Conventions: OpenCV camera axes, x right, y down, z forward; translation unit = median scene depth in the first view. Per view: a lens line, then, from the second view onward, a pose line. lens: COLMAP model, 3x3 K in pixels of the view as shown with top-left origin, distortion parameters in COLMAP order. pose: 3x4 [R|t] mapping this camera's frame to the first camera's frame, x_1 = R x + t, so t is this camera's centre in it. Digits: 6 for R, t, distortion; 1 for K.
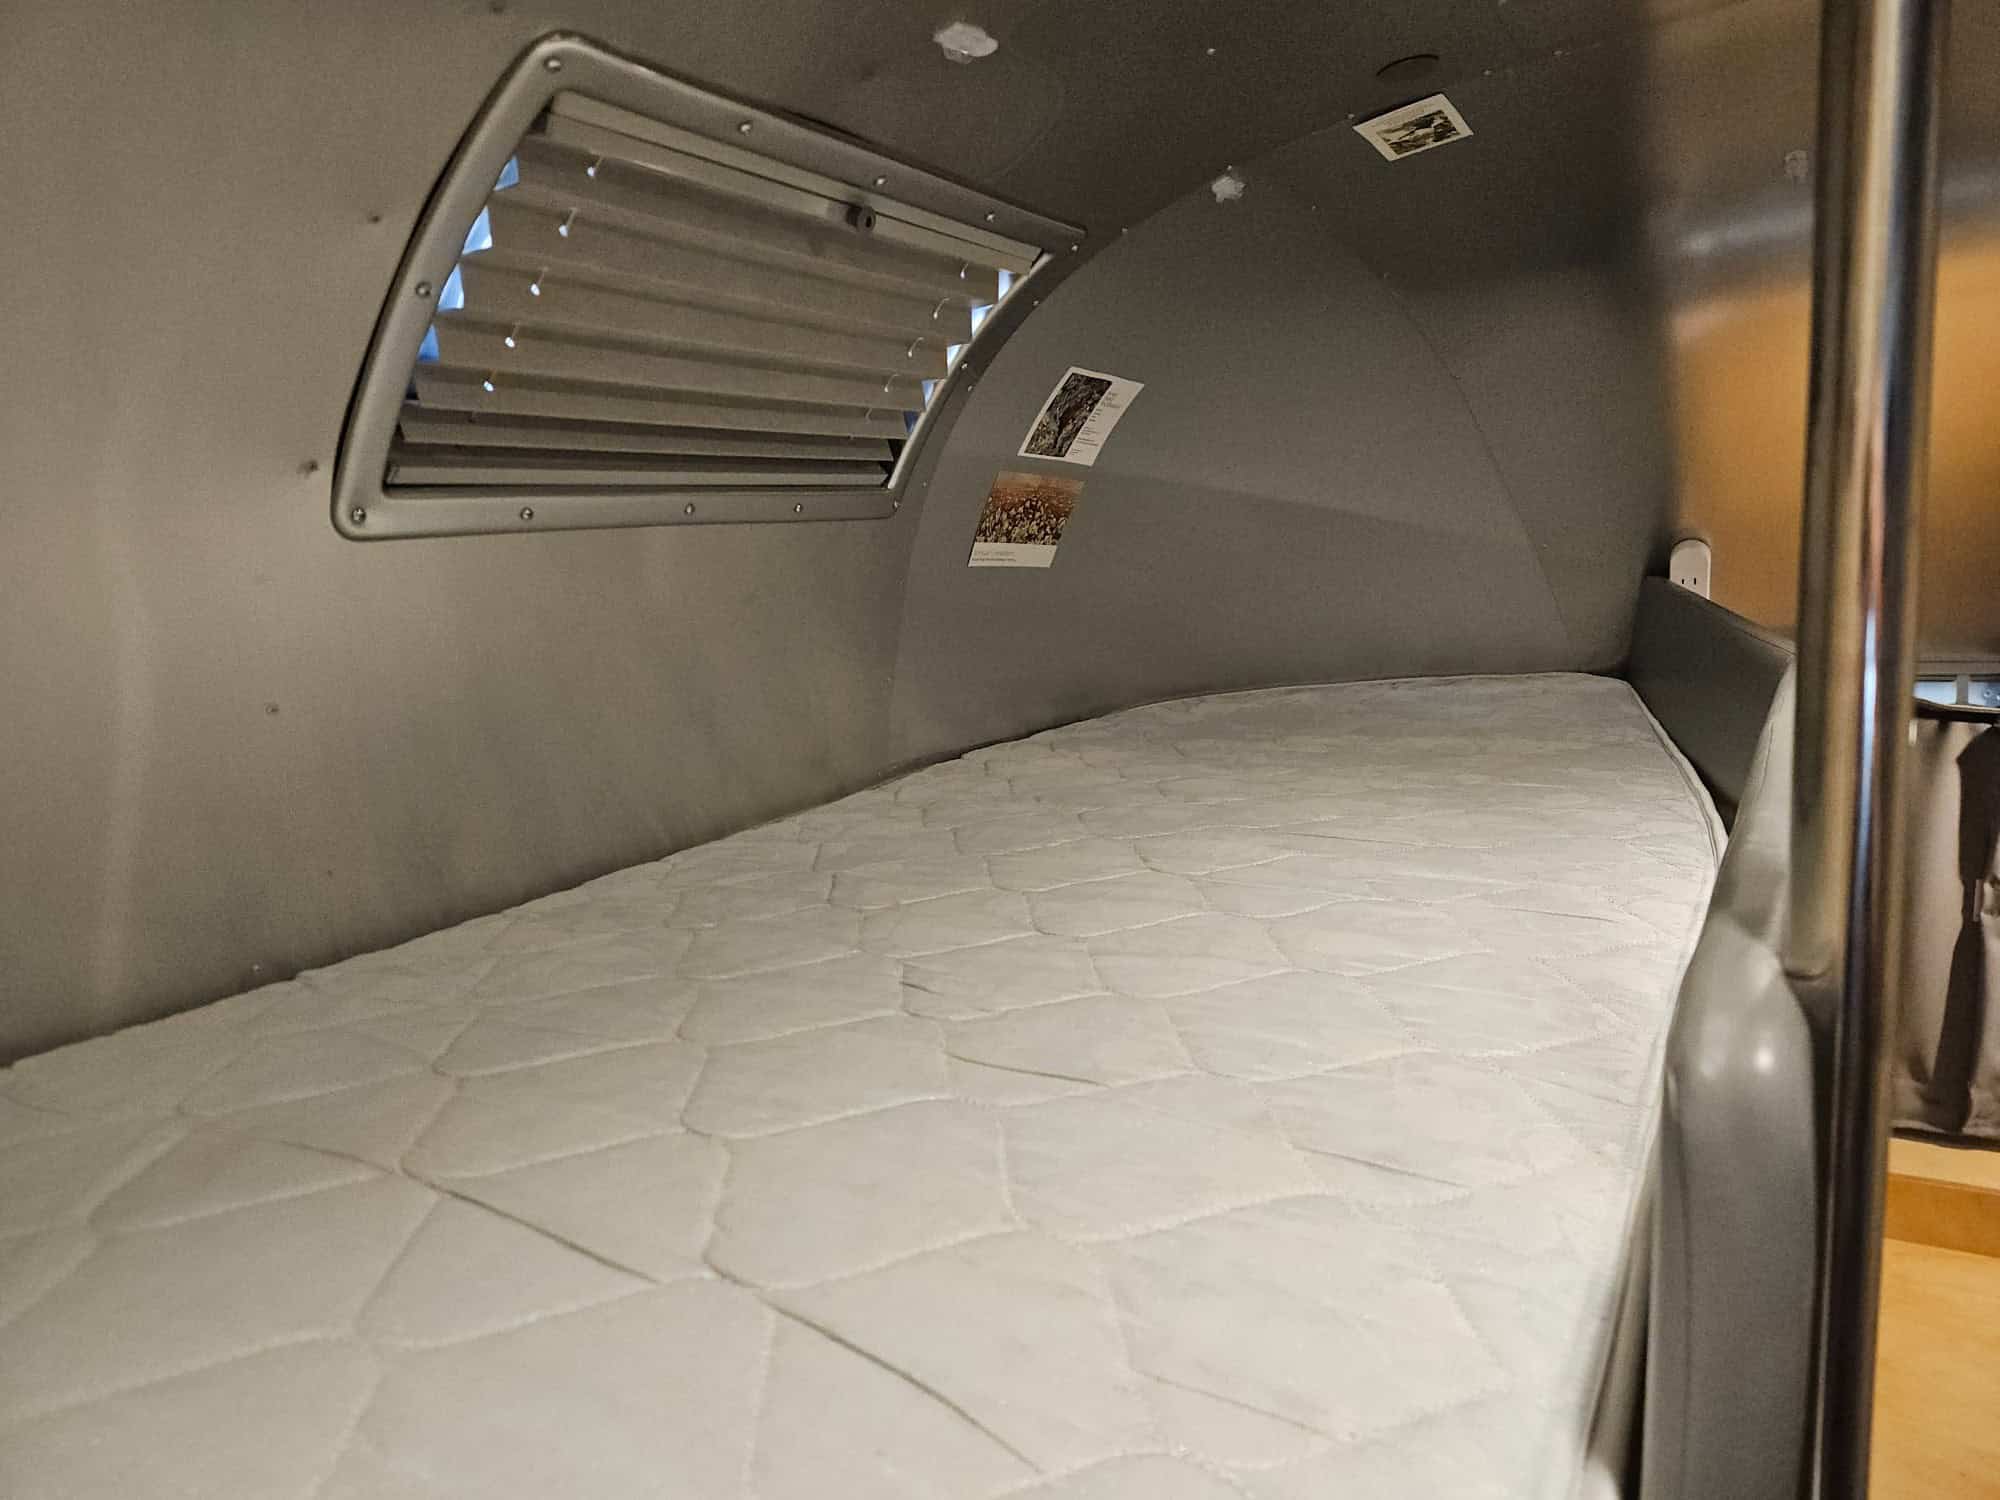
lens RADIAL K [[1359.8, 0, 1000.0], [0, 1359.8, 750.0], [0, 0, 1]] dist [0.036100, -0.029942]
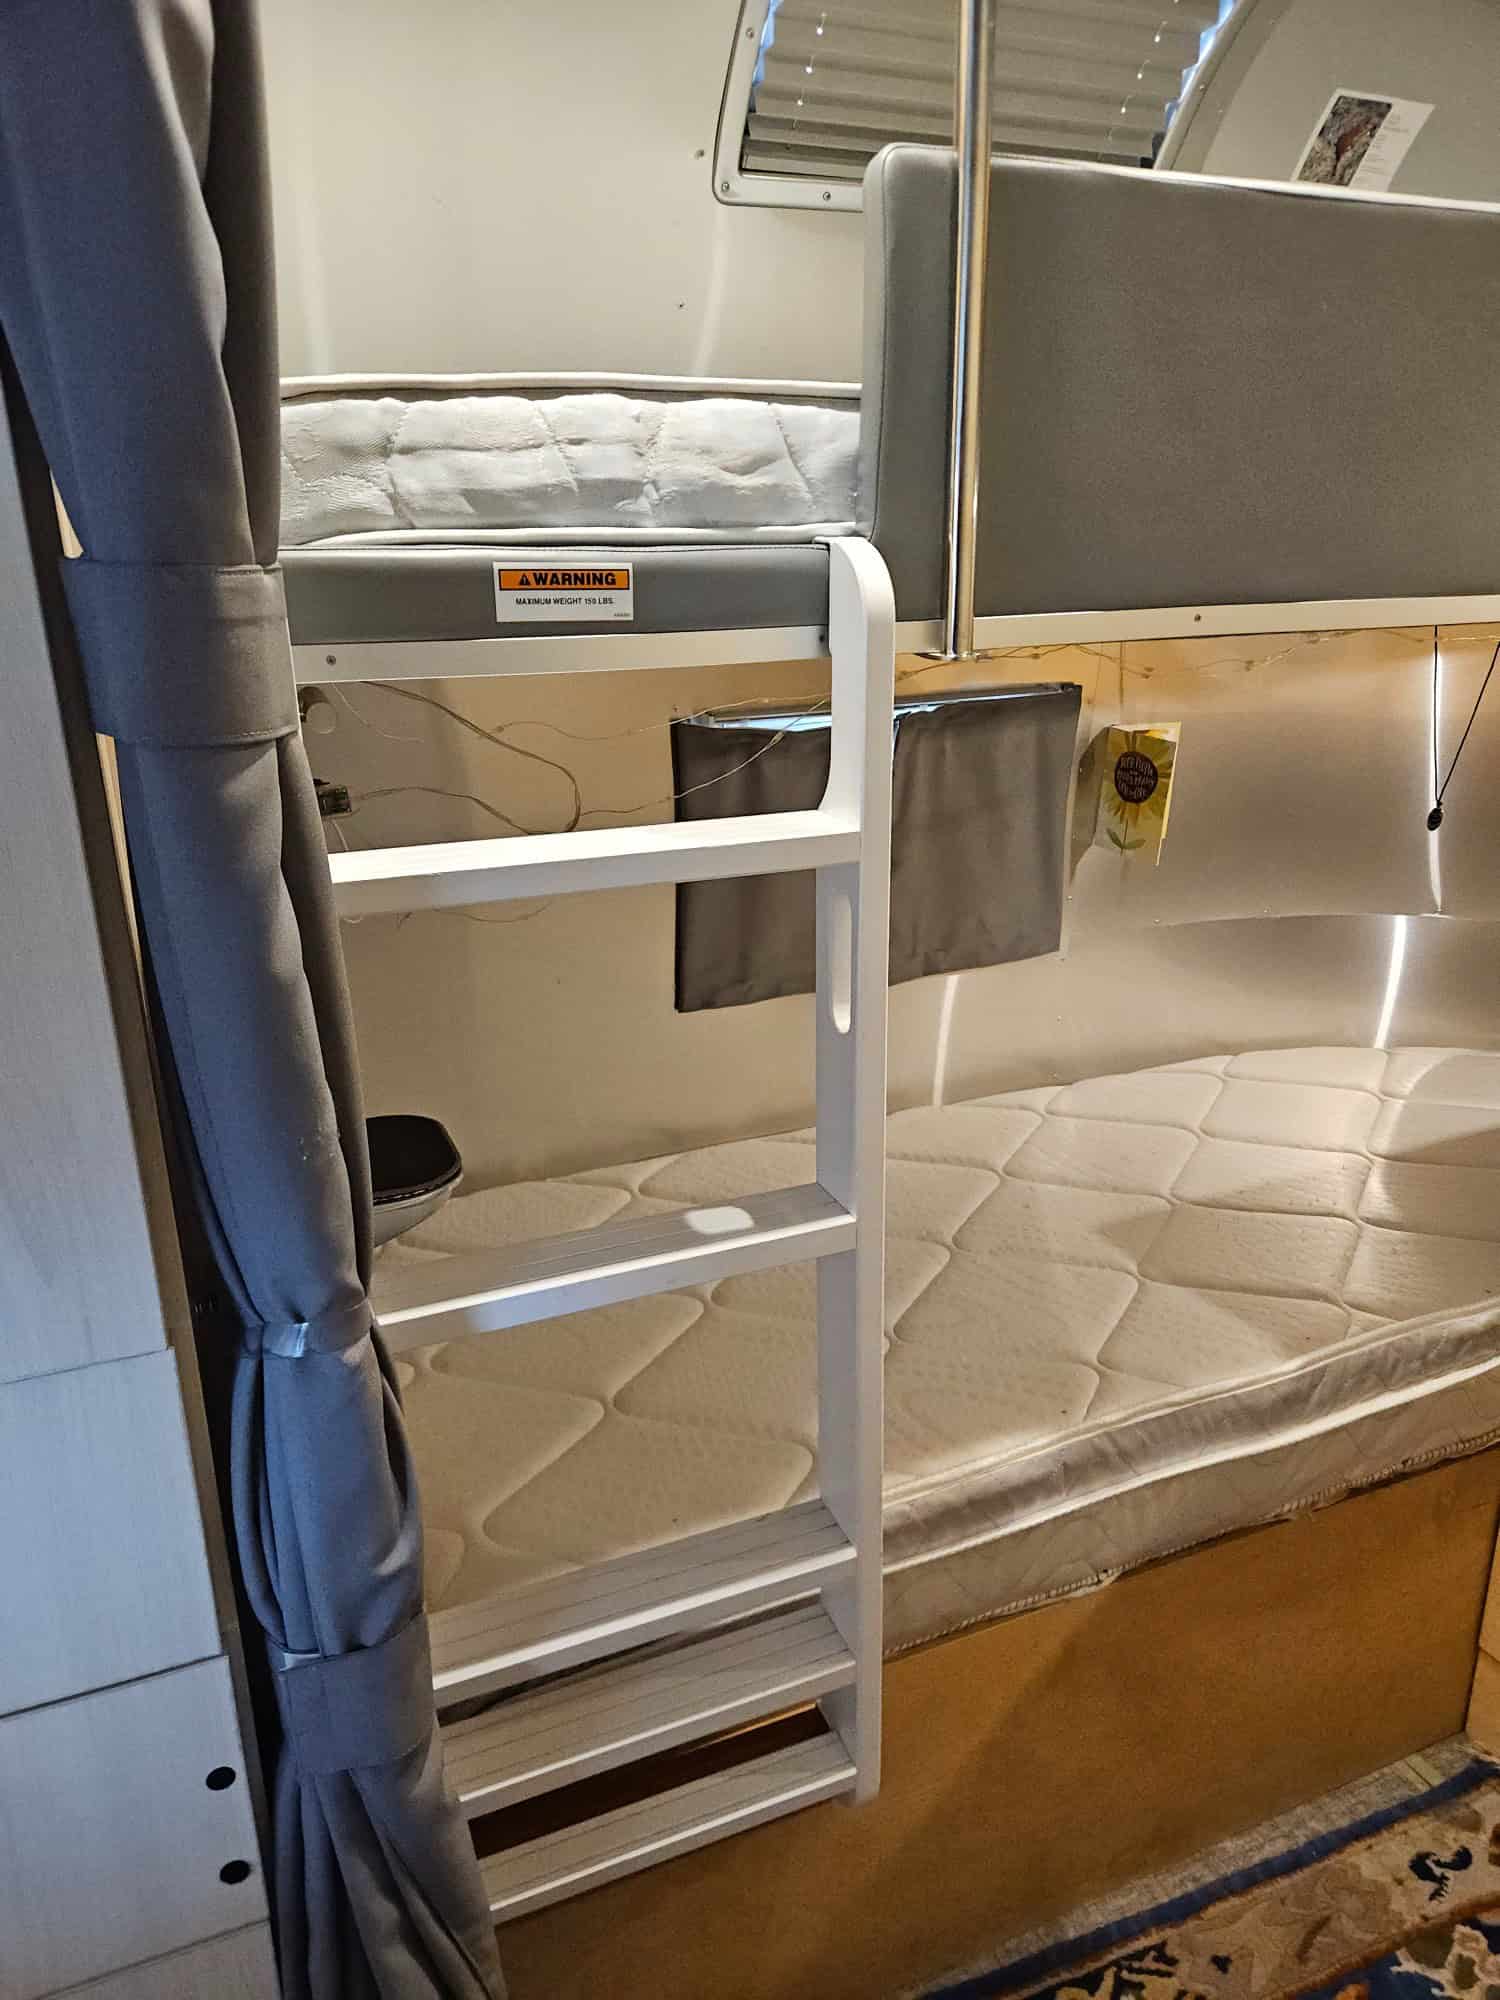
lens RADIAL K [[1359.8, 0, 754.7], [0, 1359.8, 1015.4], [0, 0, 1]] dist [0.036100, -0.029942]
pose [[0.795483, 0.232063, -0.559780, 0.593047], [-0.120050, 0.965808, 0.229788, 0.330137], [0.593965, -0.115591, 0.796143, -0.398781]]
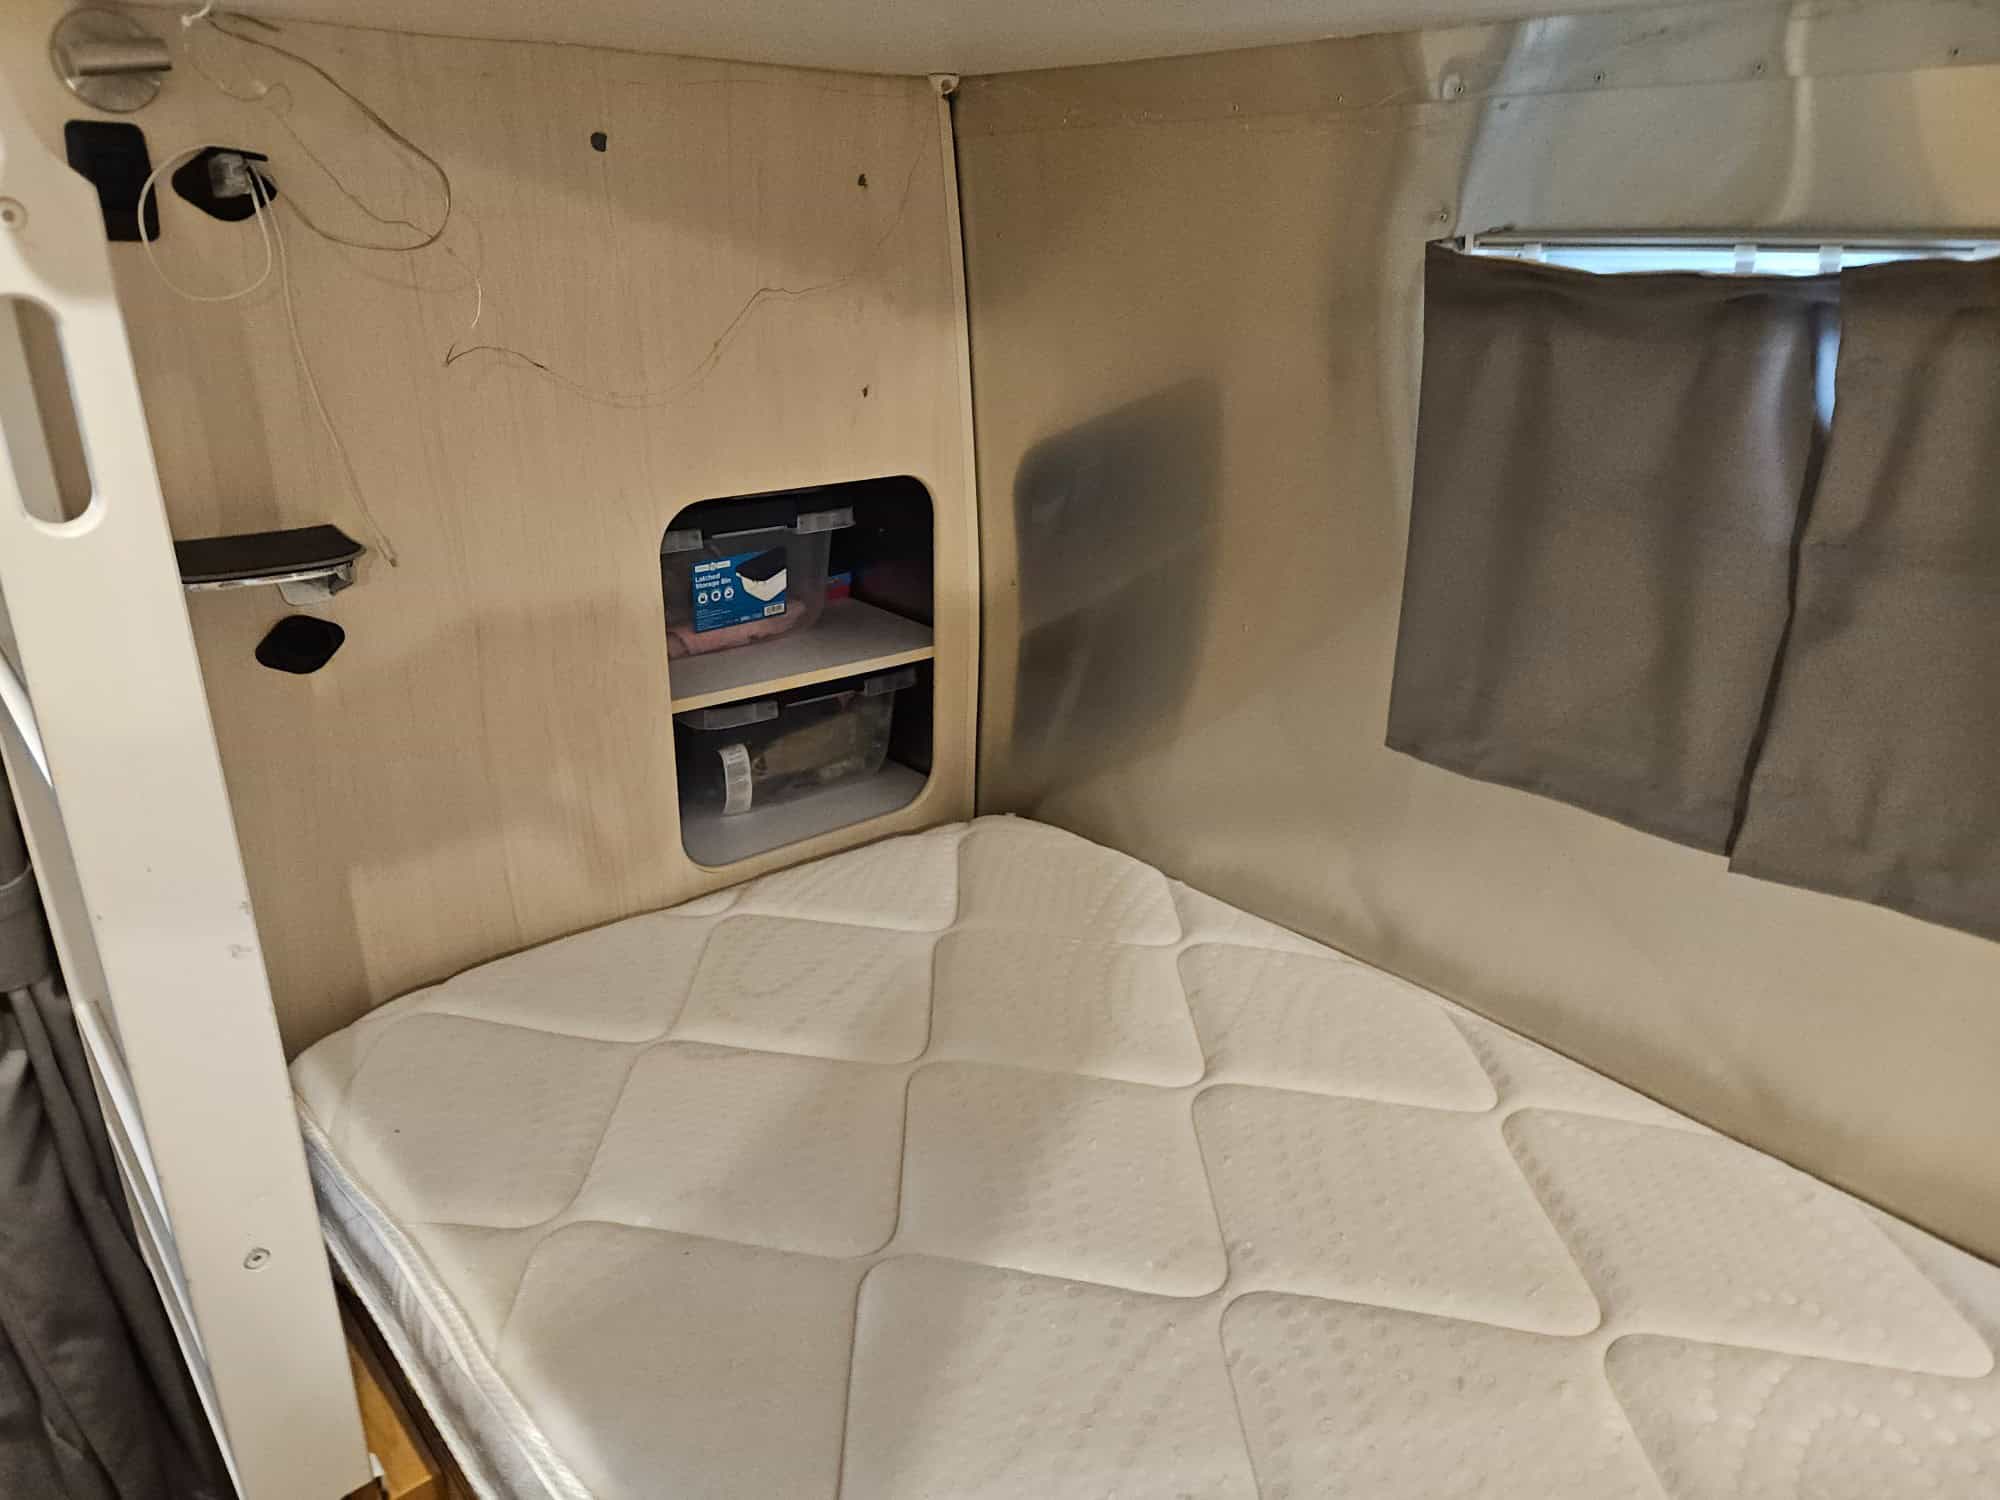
lens RADIAL K [[1341.3, 0, 1000.0], [0, 1341.3, 750.0], [0, 0, 1]] dist [0.059269, -0.055494]
pose [[-0.328796, 0.393307, -0.858605, 0.553858], [-0.140353, 0.878707, 0.456262, 0.304568], [0.933914, 0.270525, -0.233713, 0.800808]]
